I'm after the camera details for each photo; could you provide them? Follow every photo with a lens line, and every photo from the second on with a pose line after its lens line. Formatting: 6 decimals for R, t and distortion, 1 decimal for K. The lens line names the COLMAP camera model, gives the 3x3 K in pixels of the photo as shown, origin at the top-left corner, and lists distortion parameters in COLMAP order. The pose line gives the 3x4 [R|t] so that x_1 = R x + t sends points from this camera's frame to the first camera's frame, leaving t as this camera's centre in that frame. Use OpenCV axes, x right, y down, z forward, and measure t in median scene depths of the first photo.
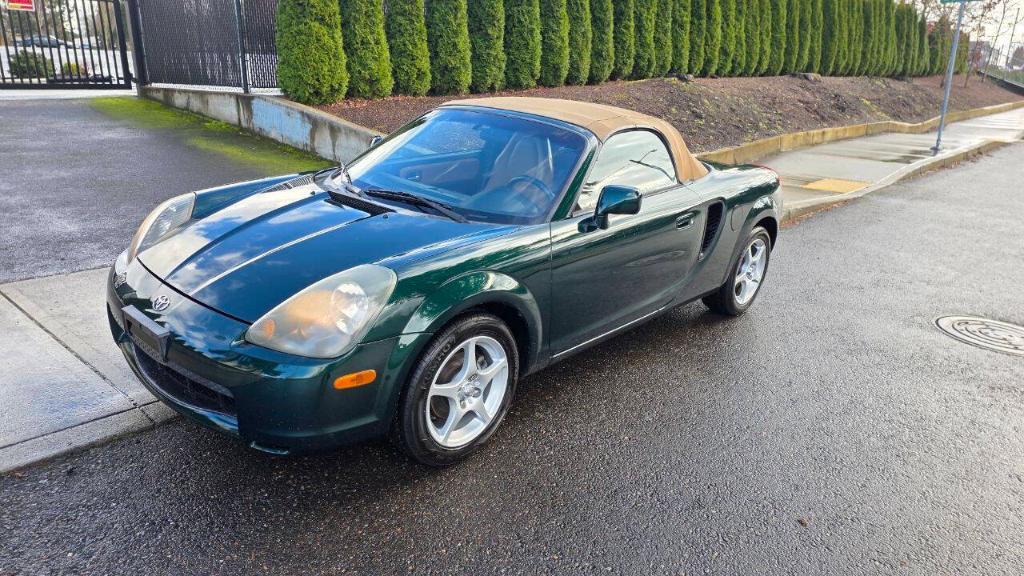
lens RADIAL K [[724.3, 0, 512.5], [0, 724.3, 292.4], [0, 0, 1]] dist [0.044454, -0.045933]
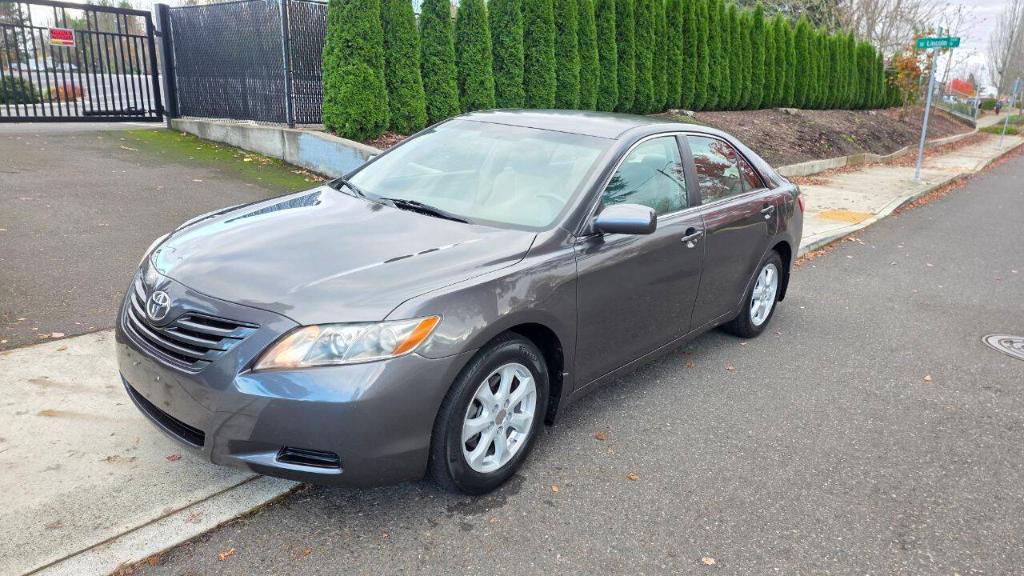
lens RADIAL K [[724.3, 0, 520.1], [0, 724.3, 292.3], [0, 0, 1]] dist [0.044454, -0.045933]
pose [[0.997877, -0.007415, 0.064707, -0.092741], [0.009425, 0.999481, -0.030814, -0.002831], [-0.064445, 0.031358, 0.997428, -0.047480]]
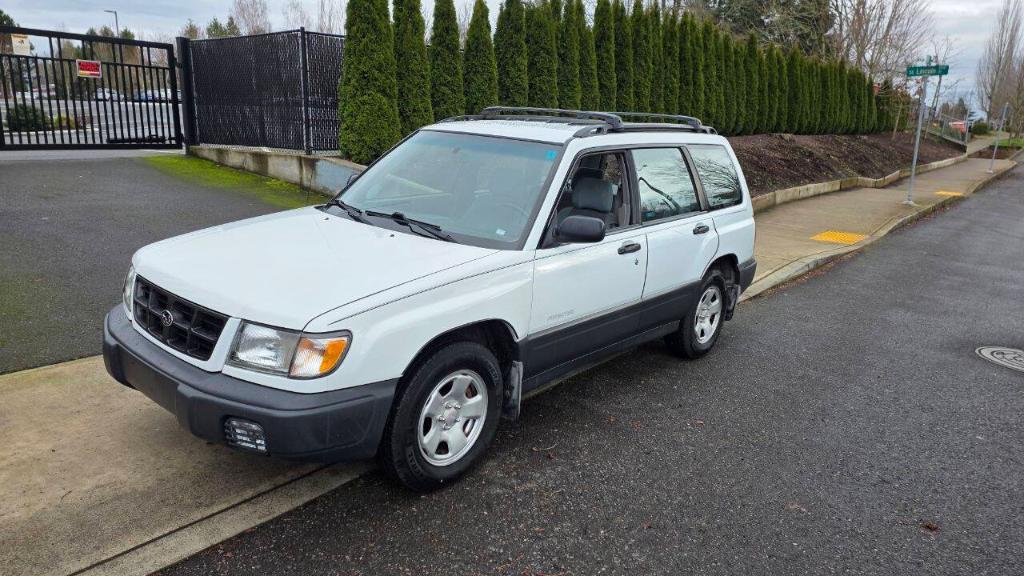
lens RADIAL K [[724.3, 0, 511.1], [0, 724.3, 289.7], [0, 0, 1]] dist [0.044454, -0.045933]
pose [[0.998076, -0.007042, 0.061603, -0.113040], [0.011159, 0.997707, -0.066752, 0.003624], [-0.060991, 0.067311, 0.995866, -0.077593]]
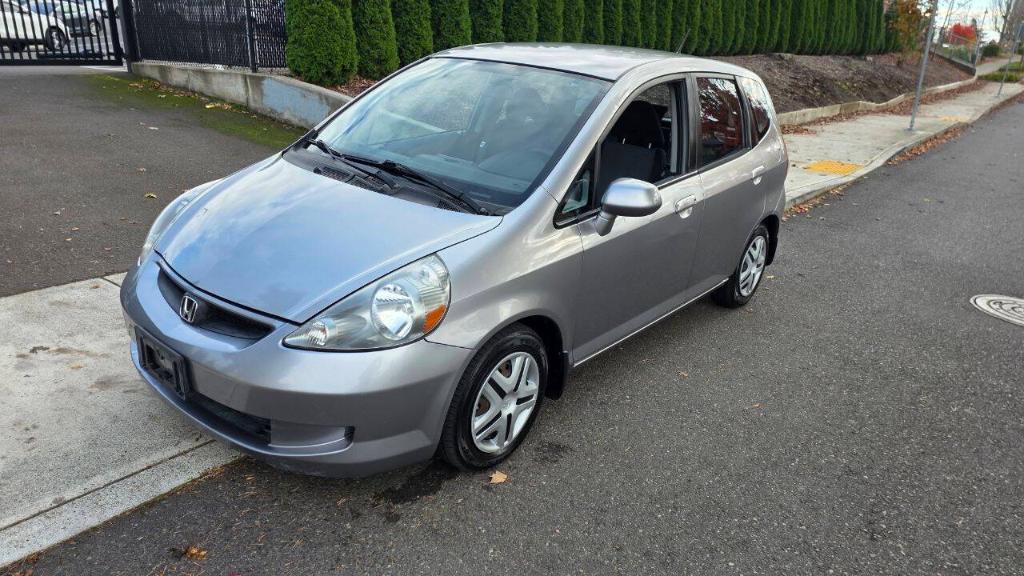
lens RADIAL K [[724.3, 0, 511.8], [0, 724.3, 302.8], [0, 0, 1]] dist [0.044454, -0.045933]
pose [[0.997723, -0.011244, 0.066494, -0.074541], [0.007866, 0.998676, 0.050846, -0.007682], [-0.066978, -0.050207, 0.996490, -0.022100]]
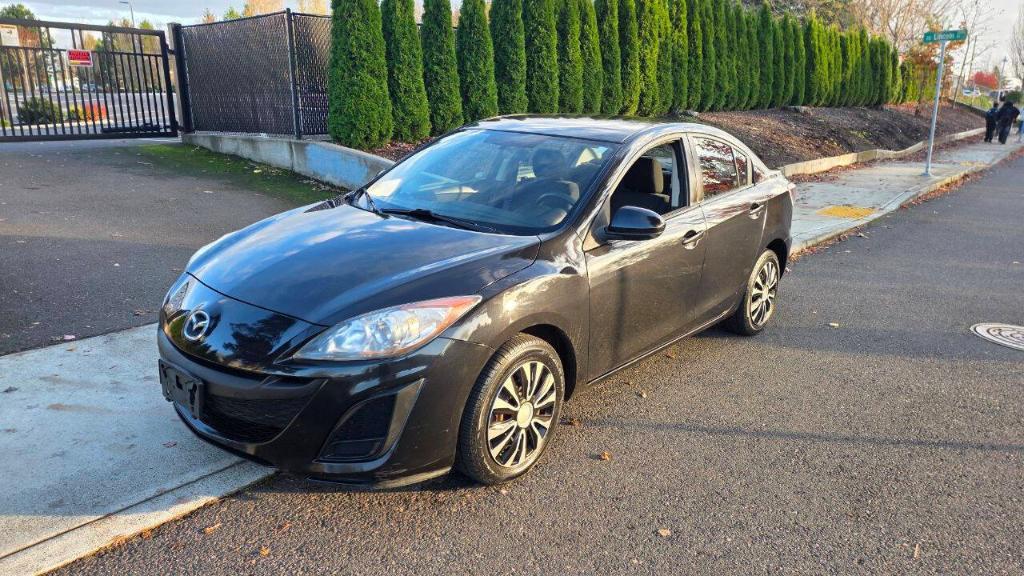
lens RADIAL K [[724.3, 0, 512.0], [0, 724.3, 294.5], [0, 0, 1]] dist [0.044454, -0.045933]
pose [[0.999254, -0.026752, 0.027840, -0.075218], [0.027791, 0.998905, -0.037626, 0.003506], [-0.026803, 0.038372, 0.998904, -0.062349]]
